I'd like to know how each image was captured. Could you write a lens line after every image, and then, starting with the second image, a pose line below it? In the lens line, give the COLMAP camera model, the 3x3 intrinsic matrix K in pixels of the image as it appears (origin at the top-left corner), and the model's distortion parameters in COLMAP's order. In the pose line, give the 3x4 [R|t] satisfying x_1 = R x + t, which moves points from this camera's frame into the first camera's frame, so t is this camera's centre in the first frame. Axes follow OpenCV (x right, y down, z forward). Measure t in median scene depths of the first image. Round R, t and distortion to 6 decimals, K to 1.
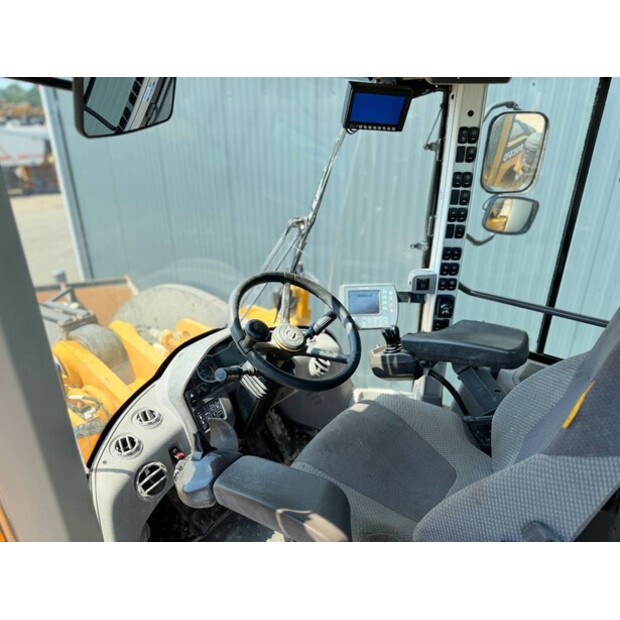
lens RADIAL K [[432.5, 0, 310.0], [0, 432.5, 310.0], [0, 0, 1]] dist [0.093335, -0.192437]
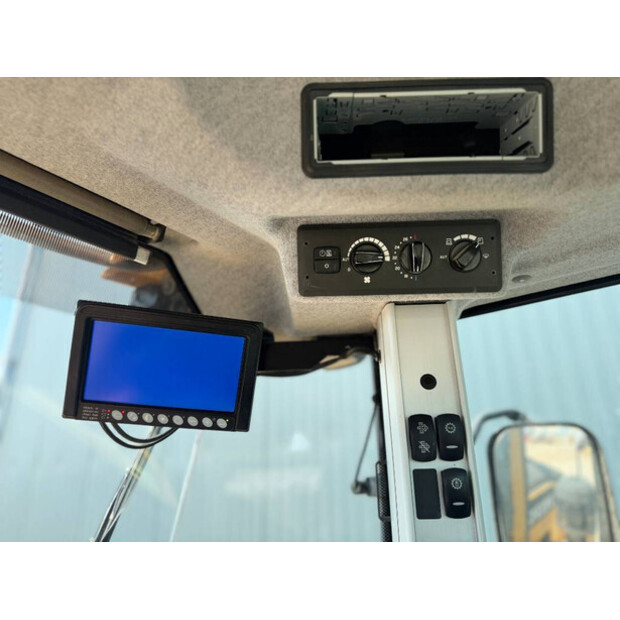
lens RADIAL K [[439.5, 0, 309.6], [0, 439.5, 312.9], [0, 0, 1]] dist [0.011547, -0.030179]
pose [[0.999879, -0.010938, 0.011096, 0.224416], [0.015581, 0.697717, -0.716204, -0.189527], [0.000091, 0.716290, 0.697803, 0.593136]]
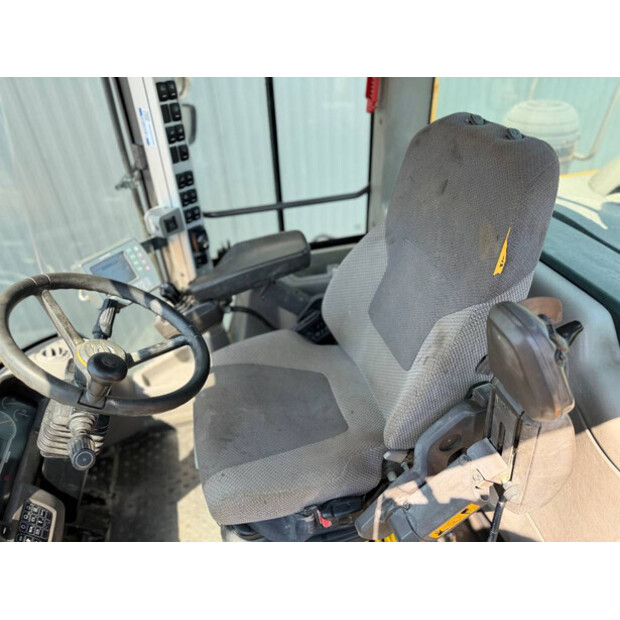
lens RADIAL K [[439.5, 0, 309.6], [0, 439.5, 312.9], [0, 0, 1]] dist [0.011547, -0.030179]
pose [[0.578146, -0.485787, 0.655560, -0.236248], [0.359373, 0.872926, 0.329925, -0.094626], [-0.732529, 0.044846, 0.679258, 0.217132]]
